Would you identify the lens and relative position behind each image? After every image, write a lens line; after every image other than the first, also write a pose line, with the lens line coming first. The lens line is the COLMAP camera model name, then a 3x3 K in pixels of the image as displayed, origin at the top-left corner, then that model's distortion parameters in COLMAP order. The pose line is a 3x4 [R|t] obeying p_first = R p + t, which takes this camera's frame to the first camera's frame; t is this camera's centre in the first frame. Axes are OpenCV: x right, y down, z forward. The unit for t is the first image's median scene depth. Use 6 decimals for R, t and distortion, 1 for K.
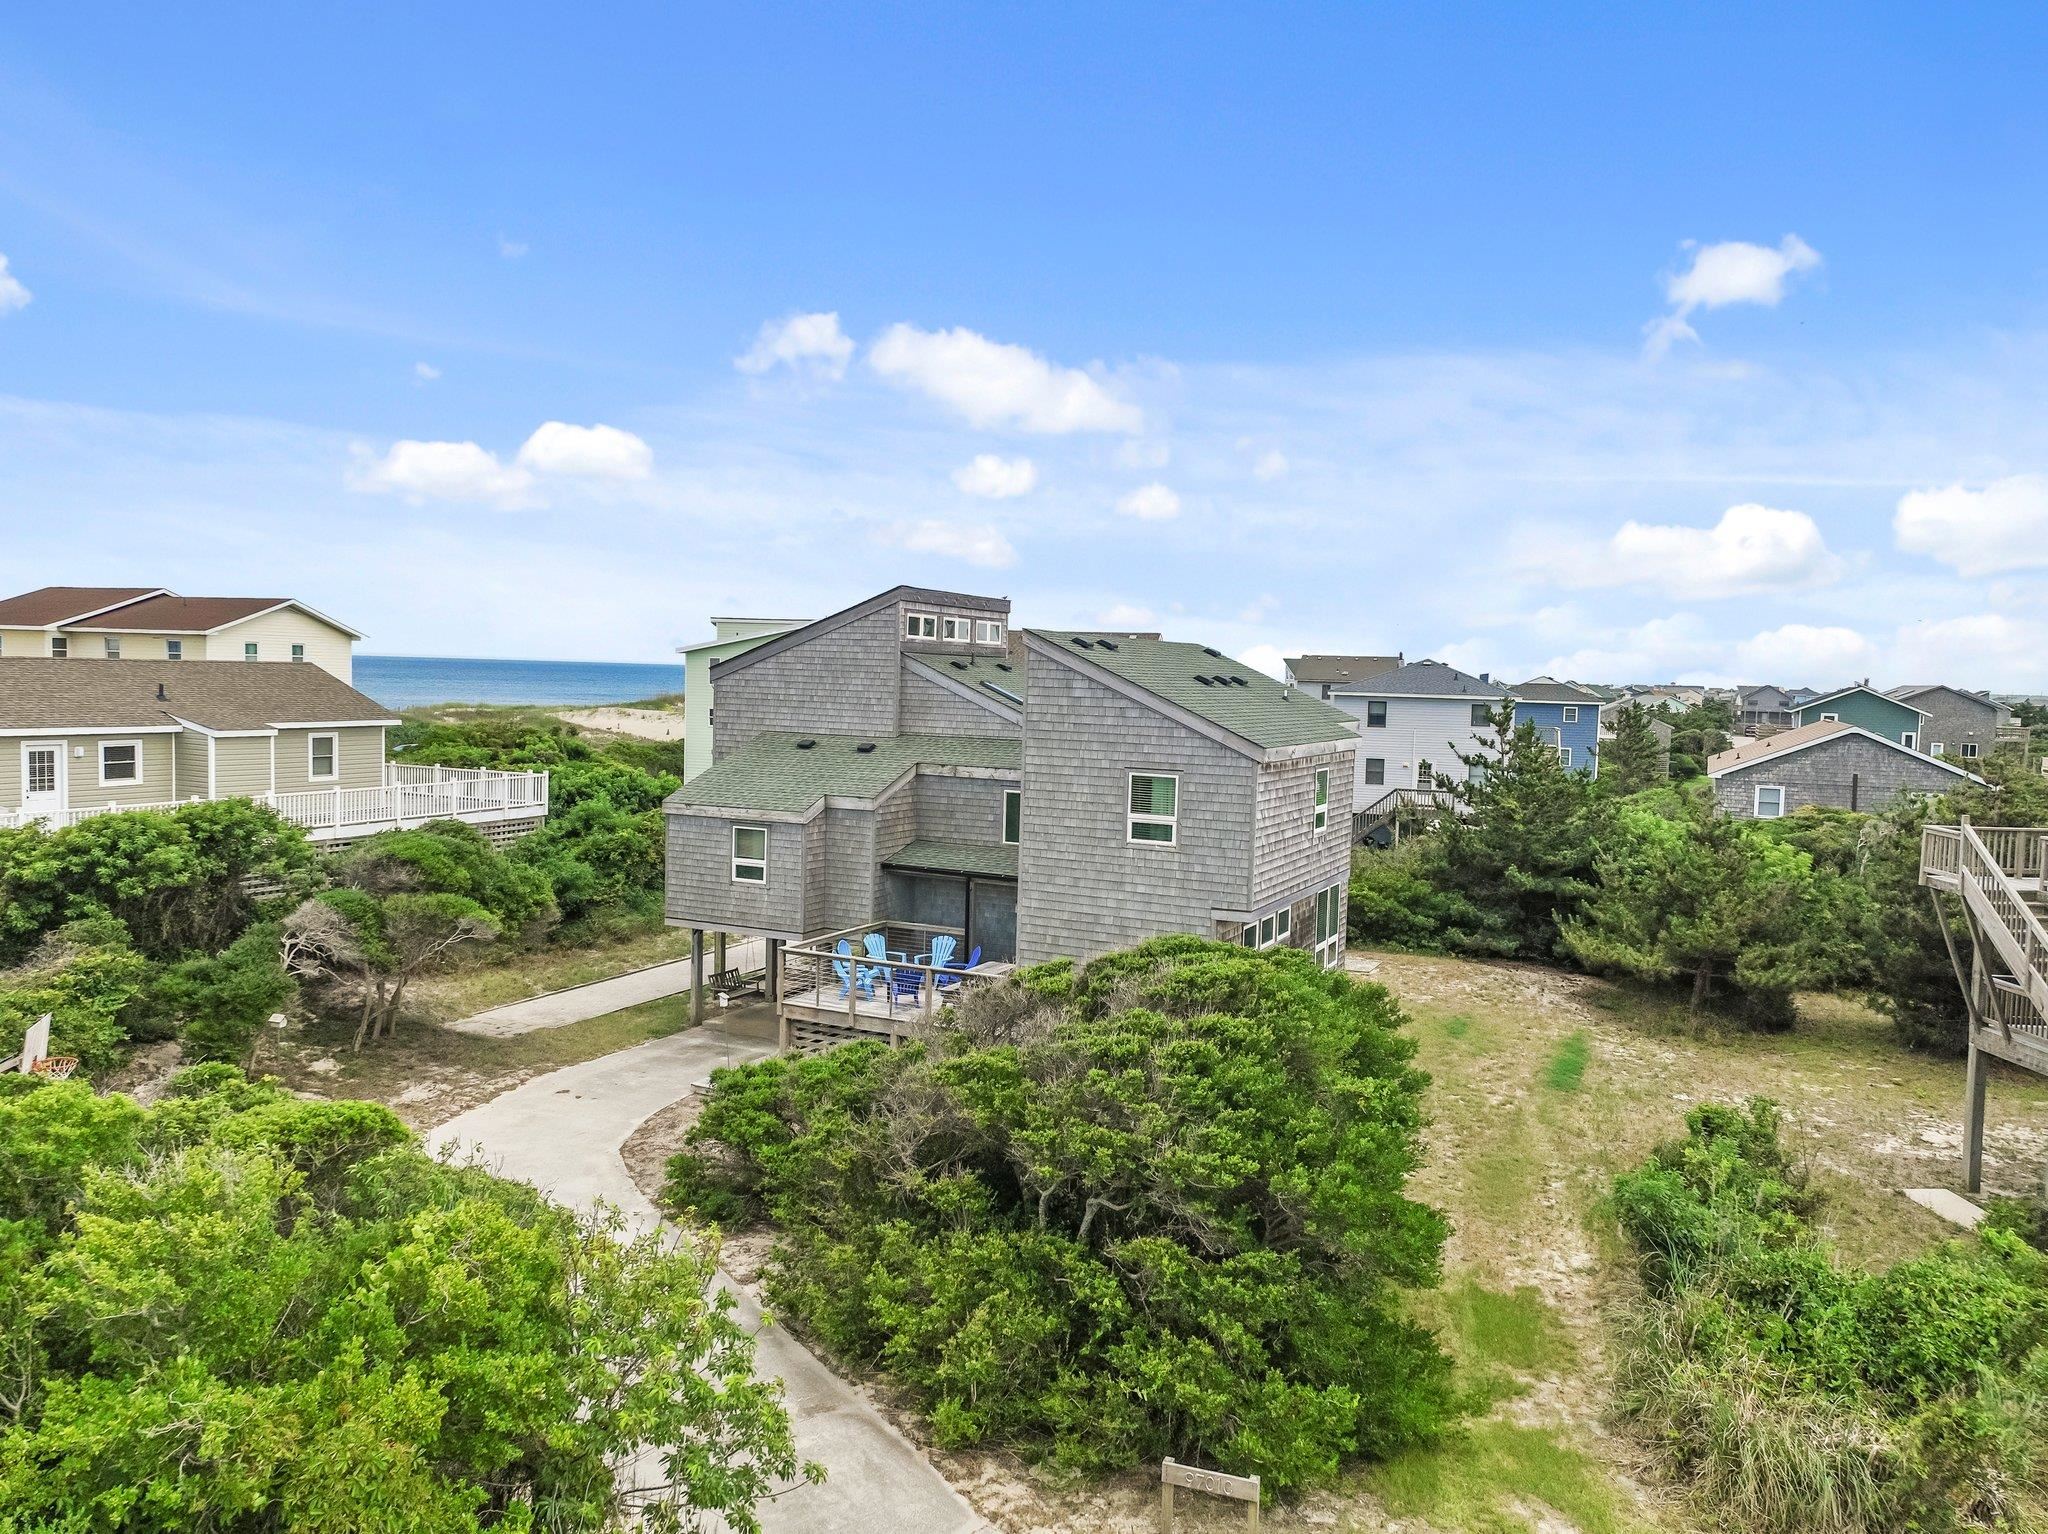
lens RADIAL K [[1457.8, 0, 1036.9], [0, 1457.8, 769.2], [0, 0, 1]] dist [0.002822, -0.002613]
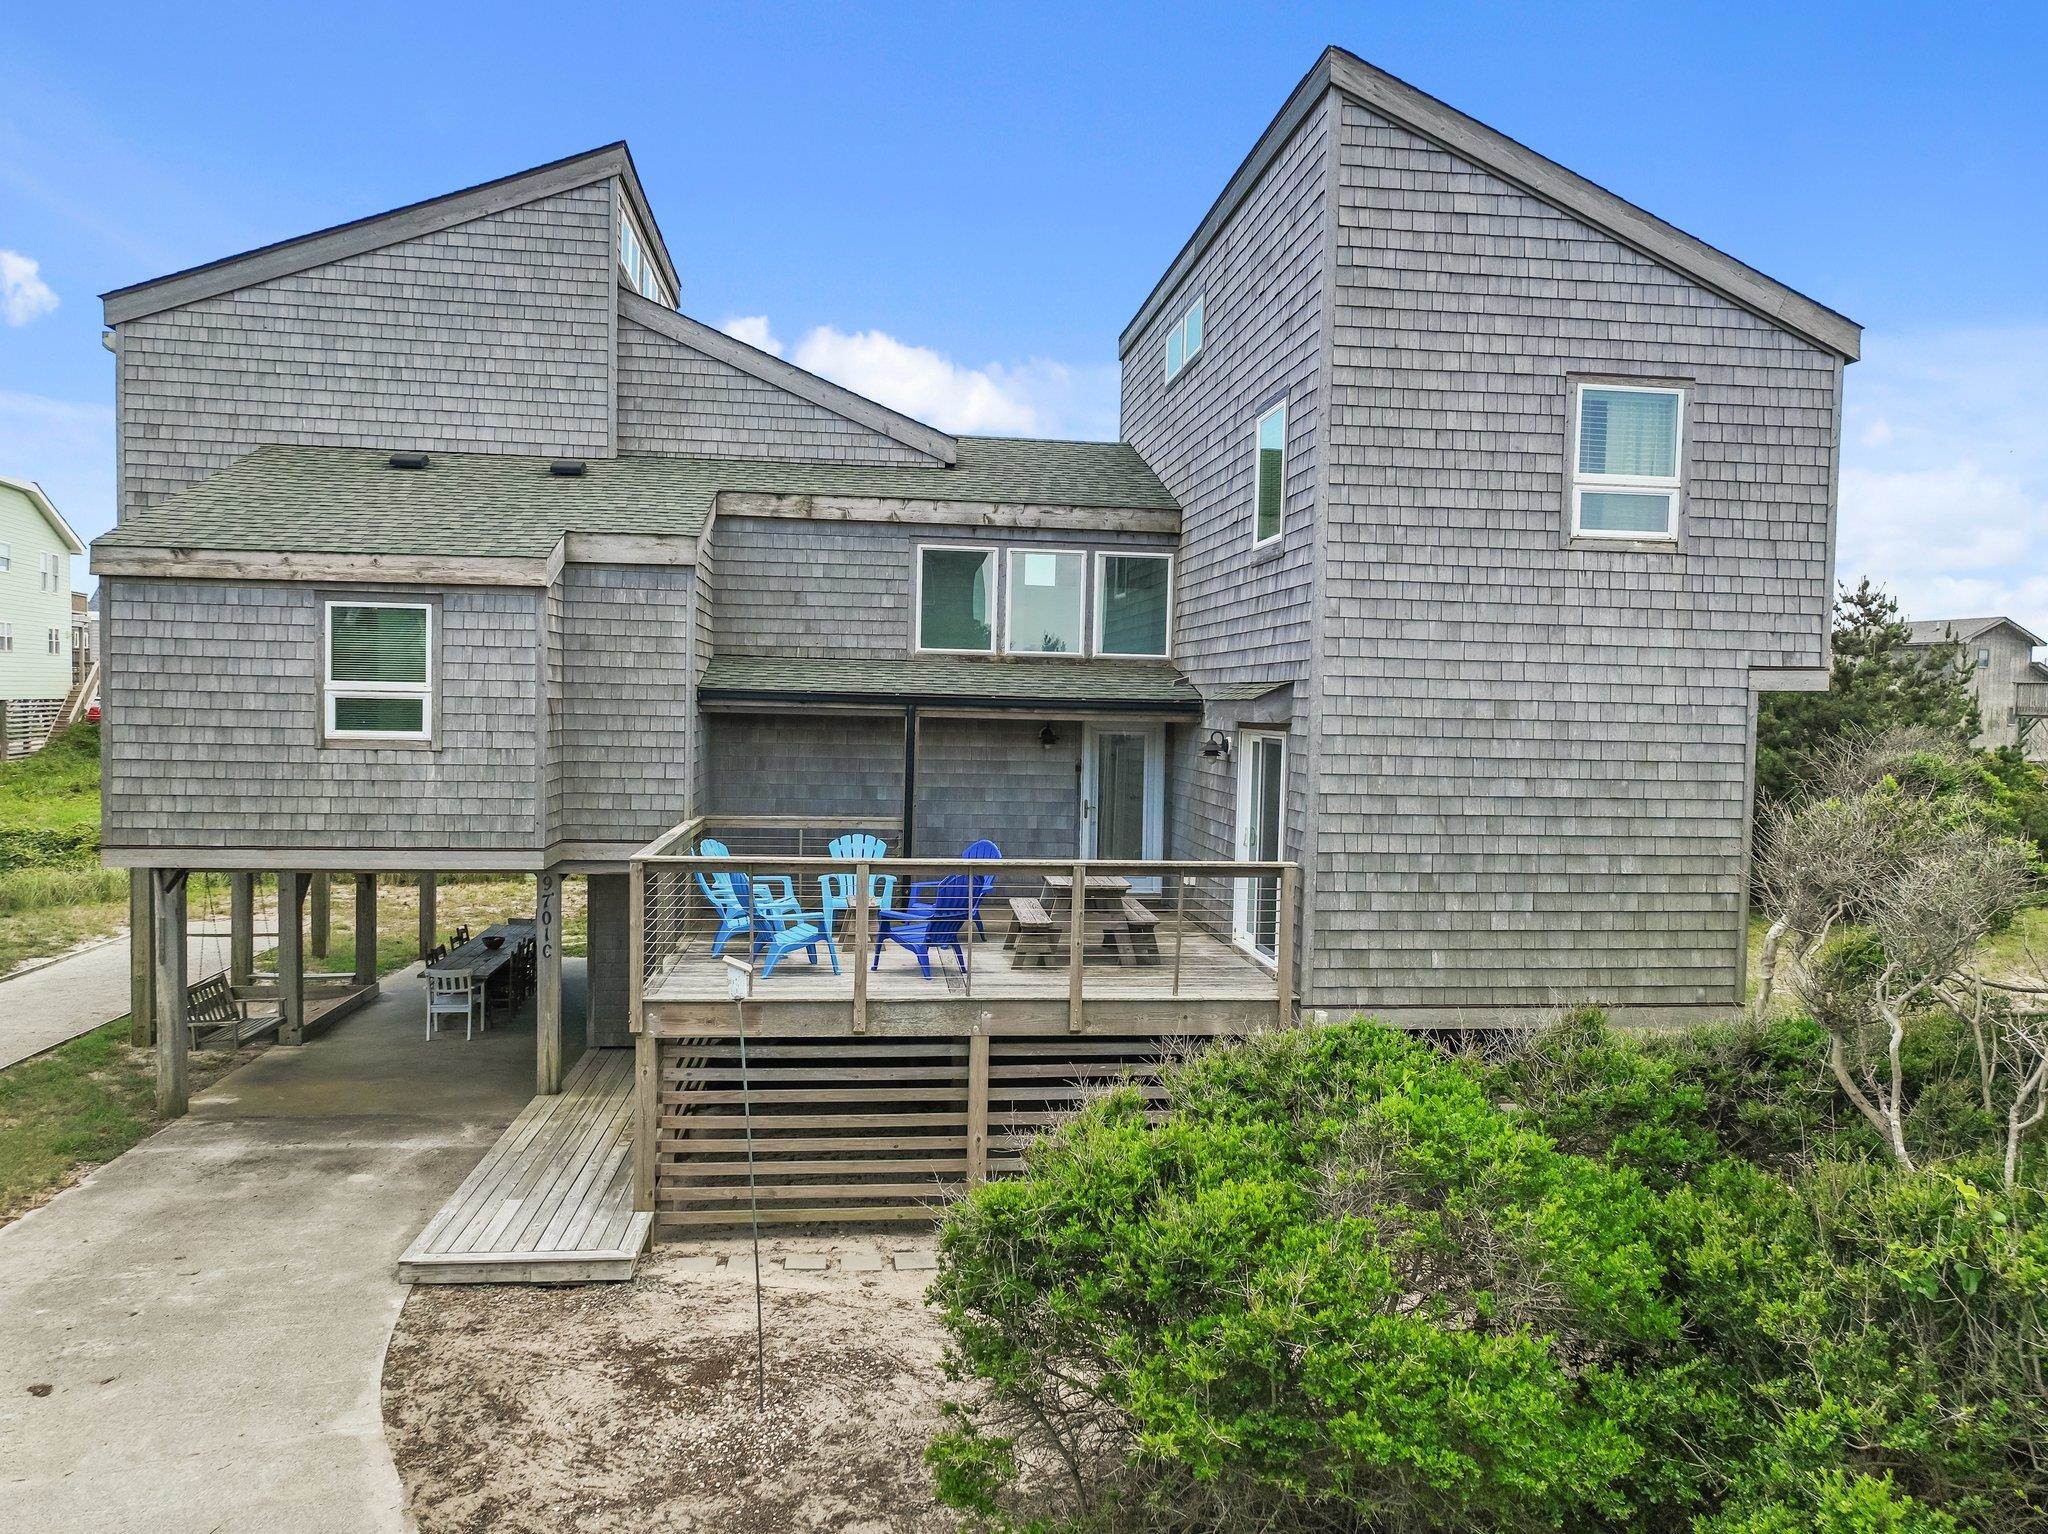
lens RADIAL K [[1457.8, 0, 1036.9], [0, 1457.8, 769.2], [0, 0, 1]] dist [0.002822, -0.002613]
pose [[0.842936, -0.034544, 0.536904, -0.264734], [0.037074, 0.999294, 0.006088, 0.091635], [-0.536736, 0.014774, 0.843621, 0.562408]]
